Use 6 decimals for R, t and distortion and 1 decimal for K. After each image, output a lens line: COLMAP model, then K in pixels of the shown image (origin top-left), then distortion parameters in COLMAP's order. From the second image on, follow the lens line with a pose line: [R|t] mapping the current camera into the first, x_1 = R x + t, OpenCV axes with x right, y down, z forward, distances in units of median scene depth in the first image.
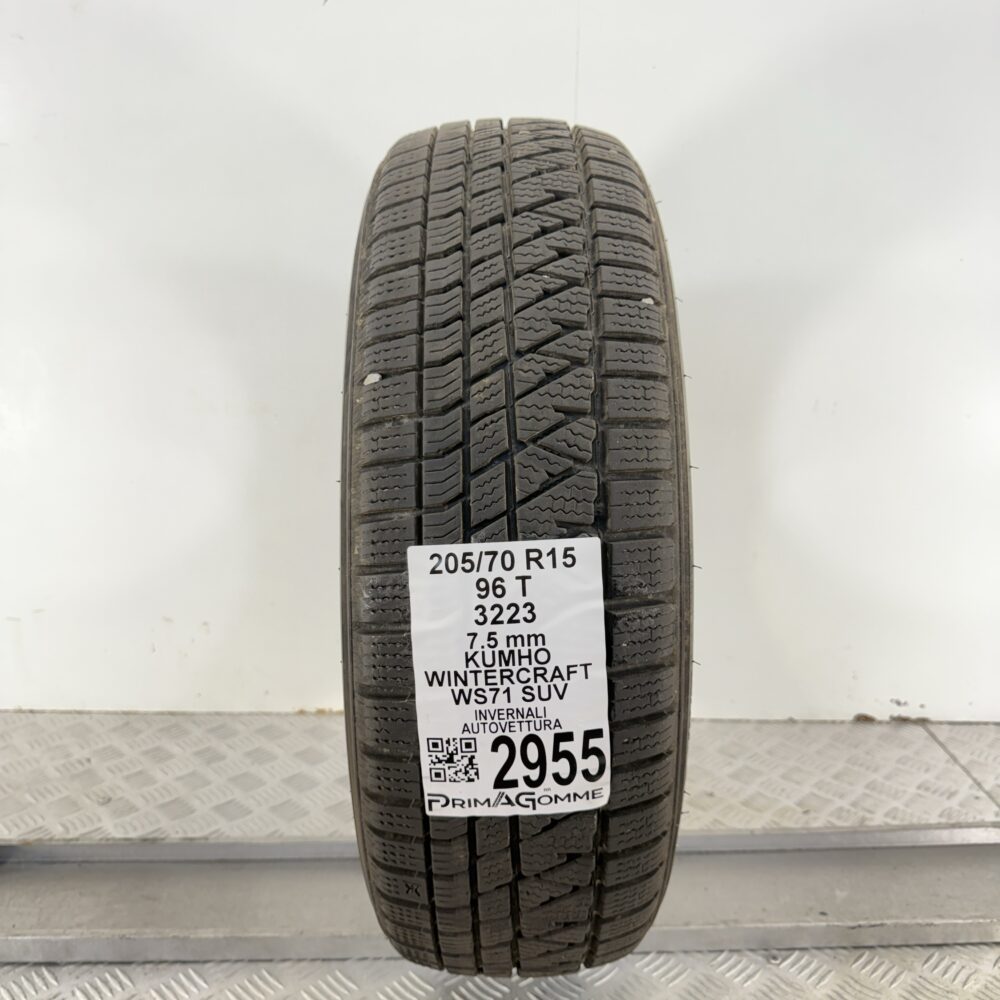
lens RADIAL K [[999.3, 0, 500.0], [0, 999.3, 500.0], [0, 0, 1]] dist [0.155770, -0.503567]
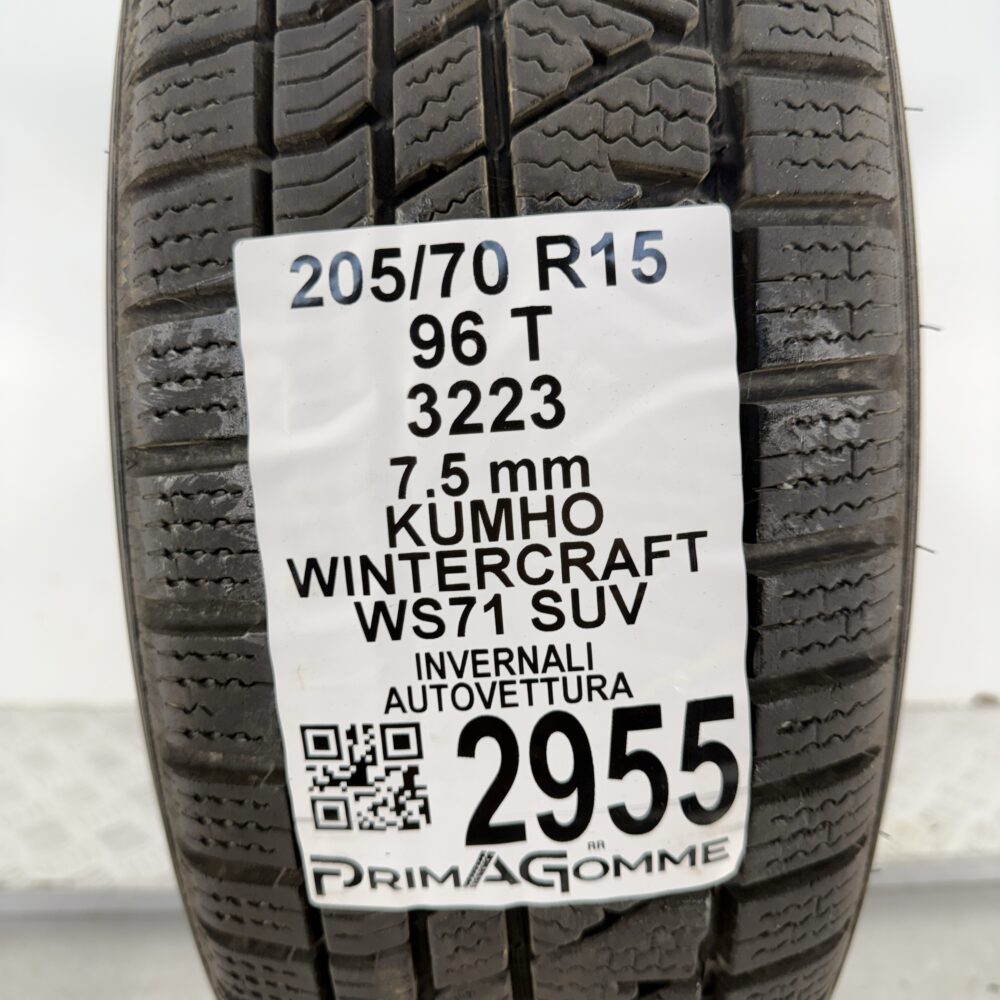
lens RADIAL K [[999.3, 0, 500.0], [0, 999.3, 500.0], [0, 0, 1]] dist [0.155770, -0.503567]
pose [[0.999878, -0.014907, -0.004668, 0.011637], [0.014936, 0.999869, 0.006225, 0.145140], [0.004575, -0.006294, 0.999970, 0.598062]]
